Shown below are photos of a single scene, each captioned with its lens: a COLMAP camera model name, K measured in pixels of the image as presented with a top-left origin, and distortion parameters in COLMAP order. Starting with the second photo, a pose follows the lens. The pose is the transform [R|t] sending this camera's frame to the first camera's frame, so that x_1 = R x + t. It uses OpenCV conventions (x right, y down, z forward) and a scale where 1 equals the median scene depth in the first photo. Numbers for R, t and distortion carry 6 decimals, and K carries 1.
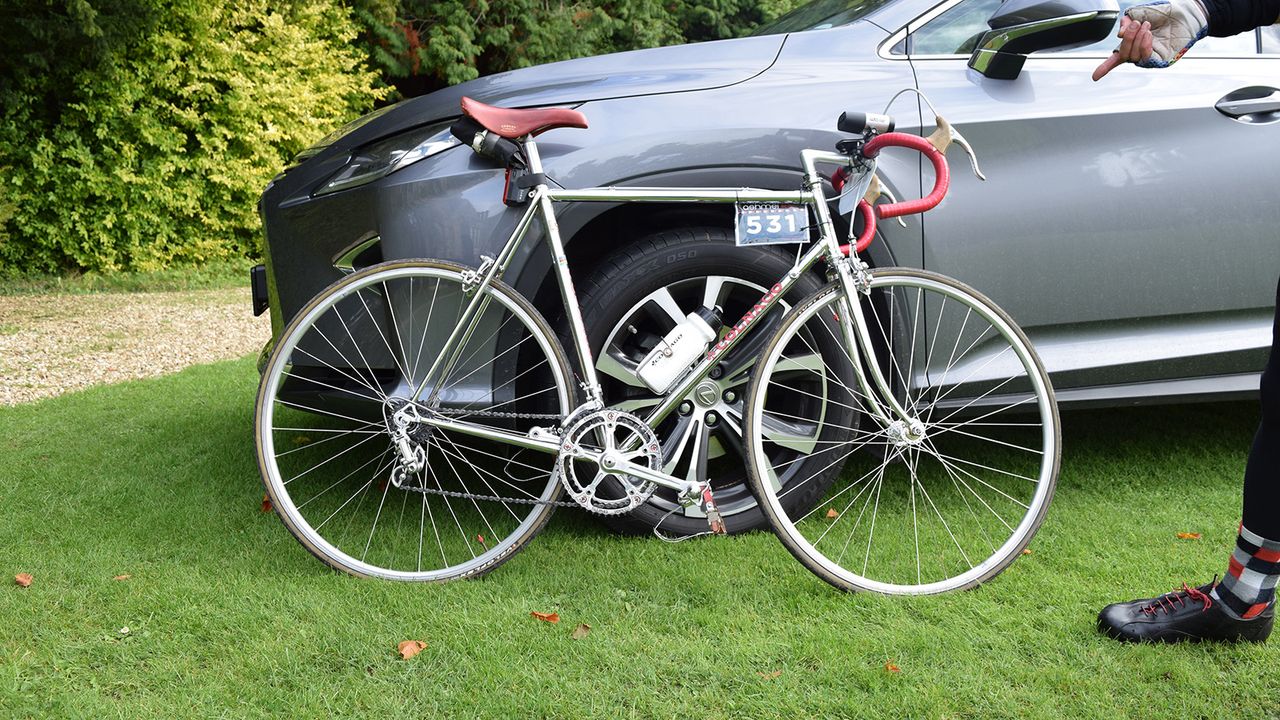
lens RADIAL K [[1121.6, 0, 640.0], [0, 1121.6, 360.0], [0, 0, 1]] dist [-0.090848, 0.031546]
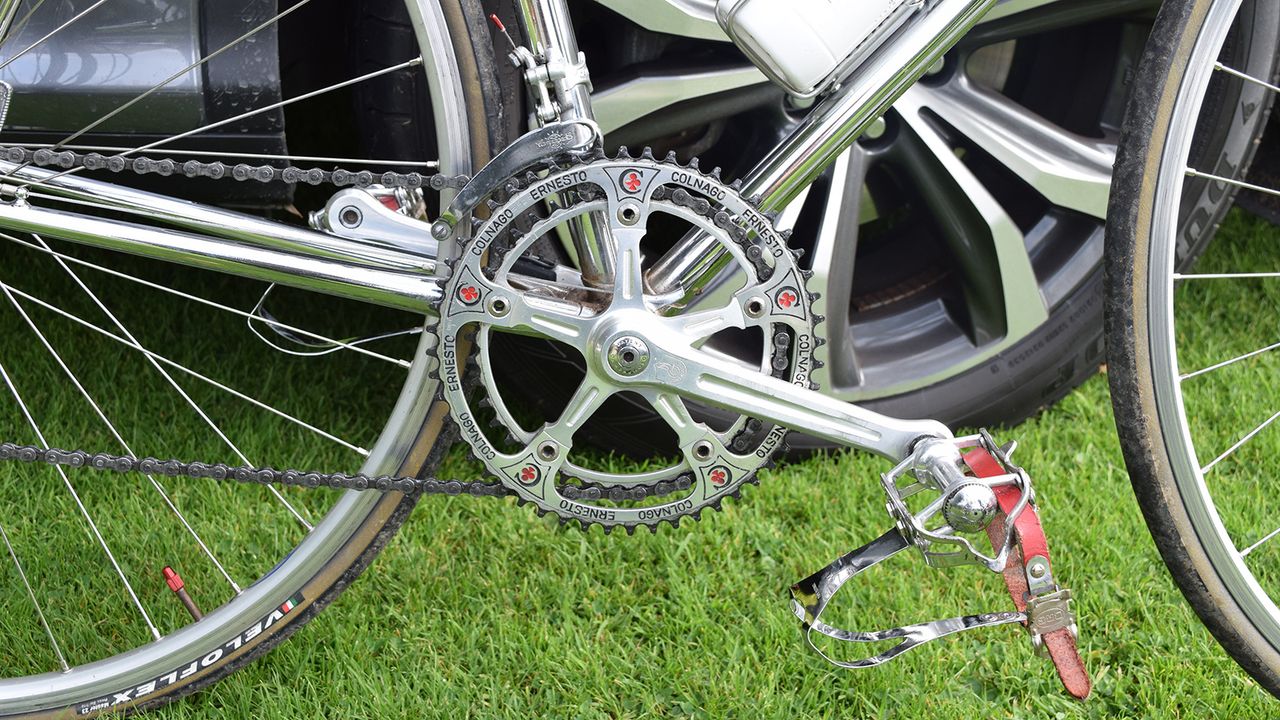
lens RADIAL K [[1641.2, 0, 640.0], [0, 1641.2, 360.0], [0, 0, 1]] dist [-0.019490, -0.029121]
pose [[0.997490, -0.004437, 0.070672, -0.051458], [-0.014520, 0.964011, 0.265467, -0.013072], [-0.069307, -0.265826, 0.961526, 0.607121]]
